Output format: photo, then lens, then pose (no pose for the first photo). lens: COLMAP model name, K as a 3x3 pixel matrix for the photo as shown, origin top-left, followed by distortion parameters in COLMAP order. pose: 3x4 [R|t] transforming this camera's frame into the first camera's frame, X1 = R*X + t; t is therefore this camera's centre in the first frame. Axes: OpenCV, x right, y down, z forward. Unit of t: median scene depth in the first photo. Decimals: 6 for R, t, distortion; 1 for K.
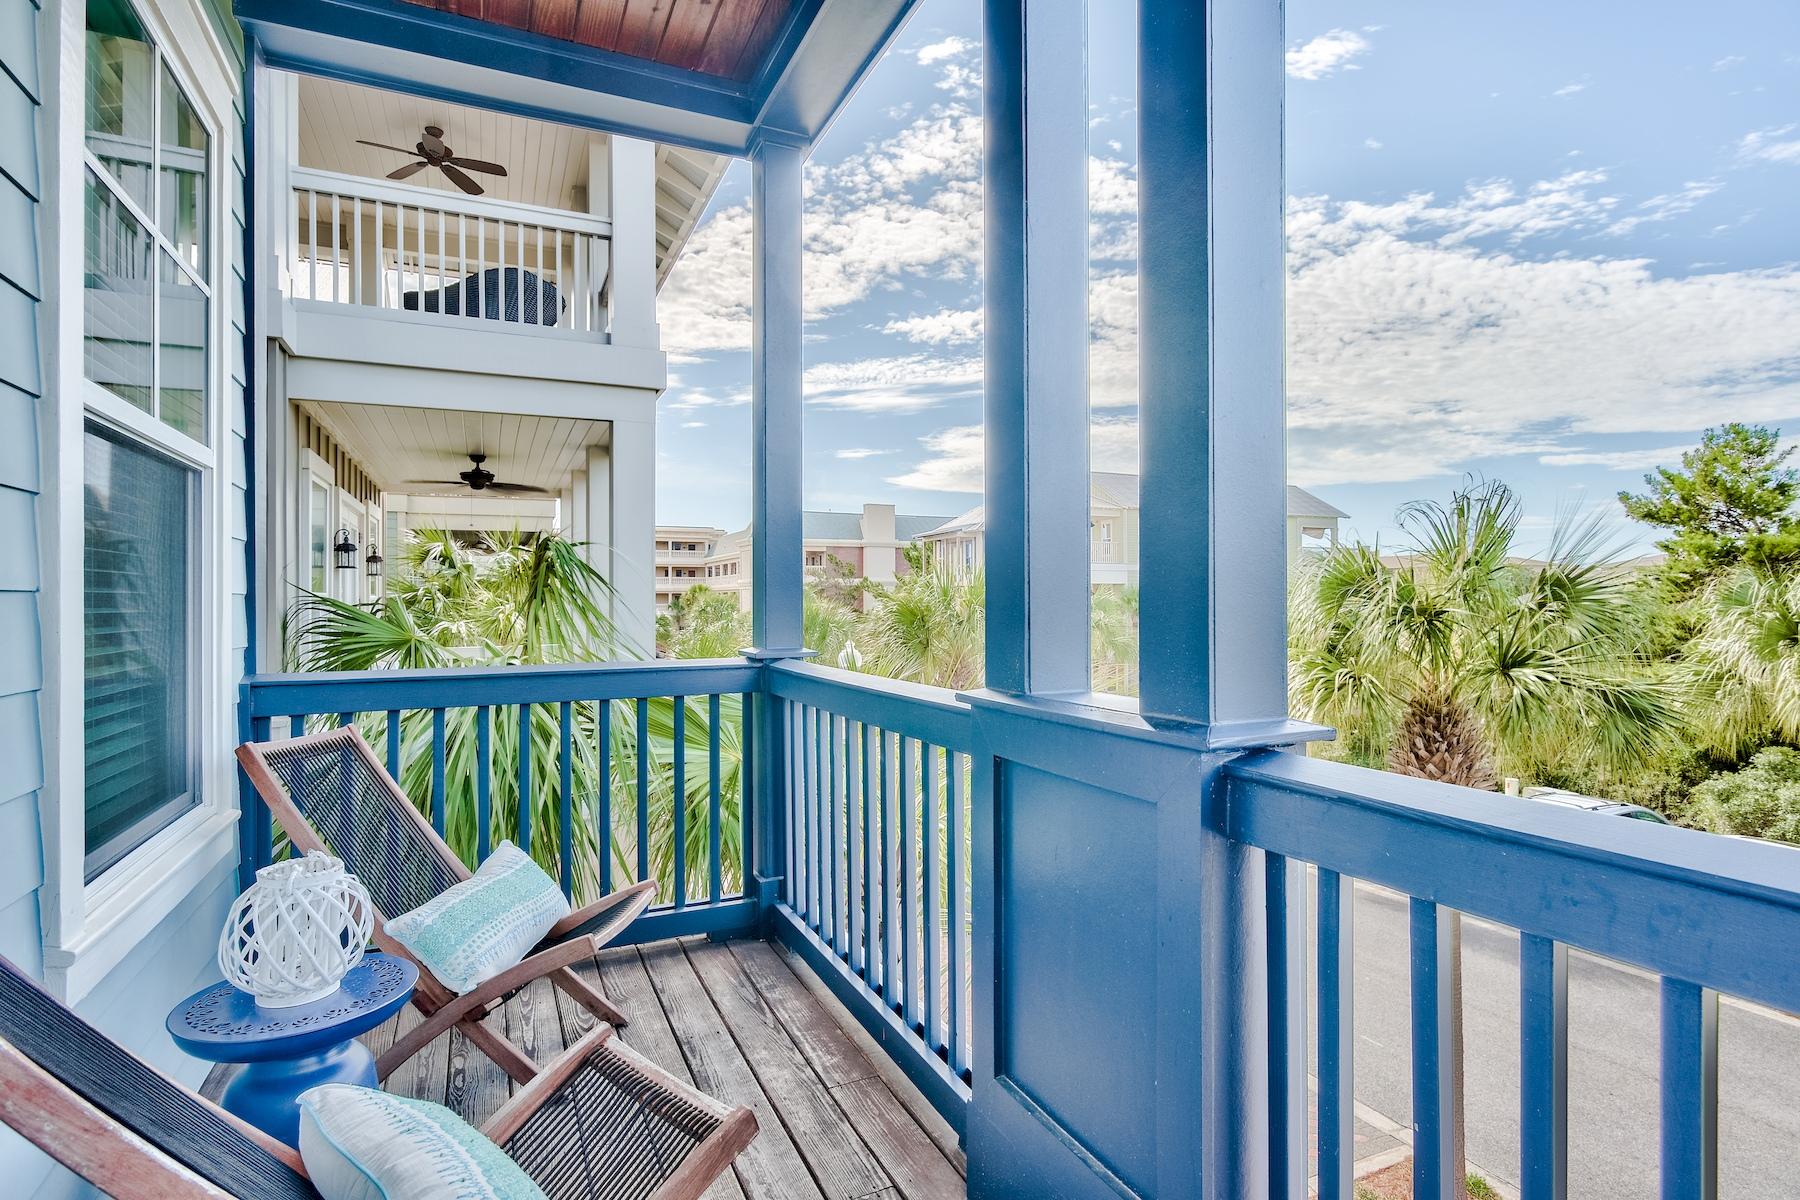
lens RADIAL K [[891.8, 0, 900.0], [0, 891.8, 600.0], [0, 0, 1]] dist [0.002360, 0.000485]
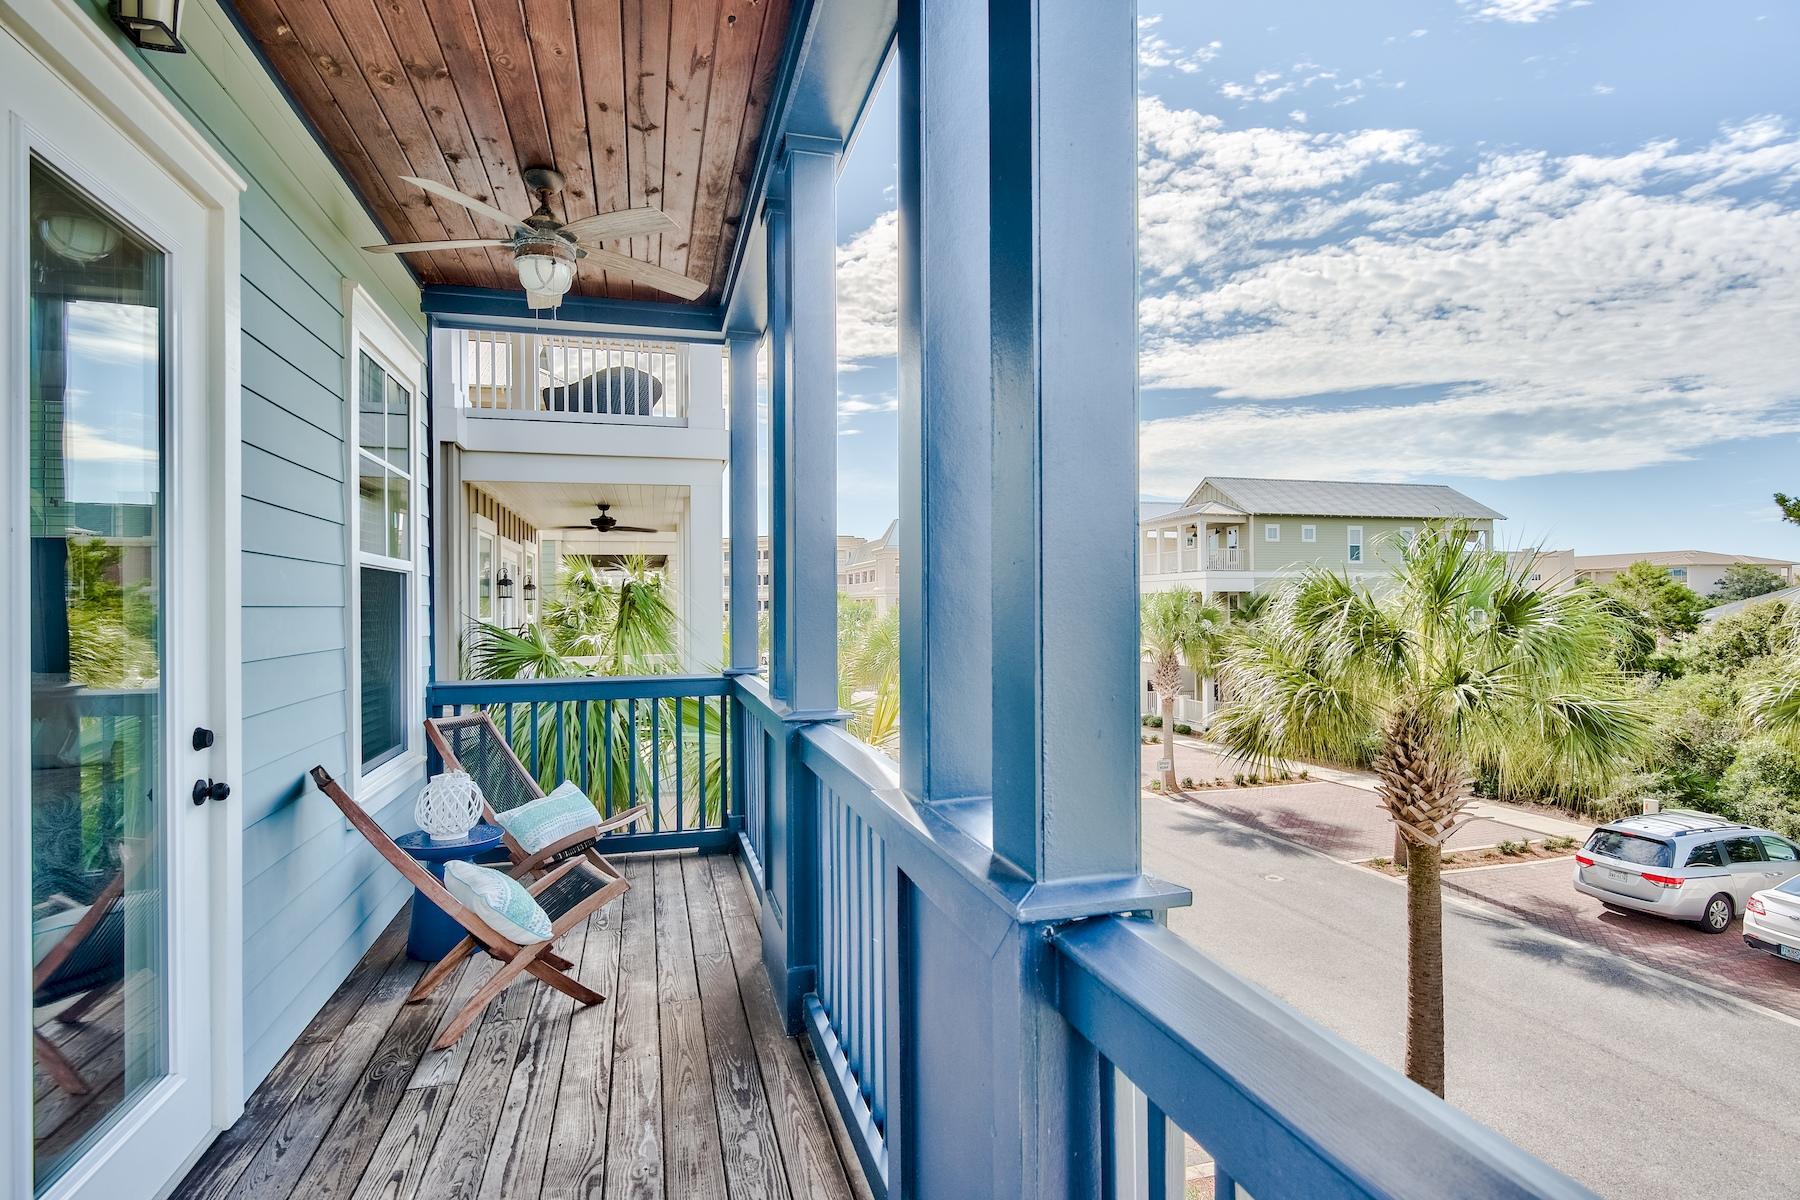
lens RADIAL K [[891.8, 0, 900.0], [0, 891.8, 600.0], [0, 0, 1]] dist [0.002360, 0.000485]
pose [[0.987546, -0.003015, -0.157299, 0.297316], [0.001948, 0.999974, -0.006935, -0.040626], [0.157316, 0.006543, 0.987527, -0.383343]]
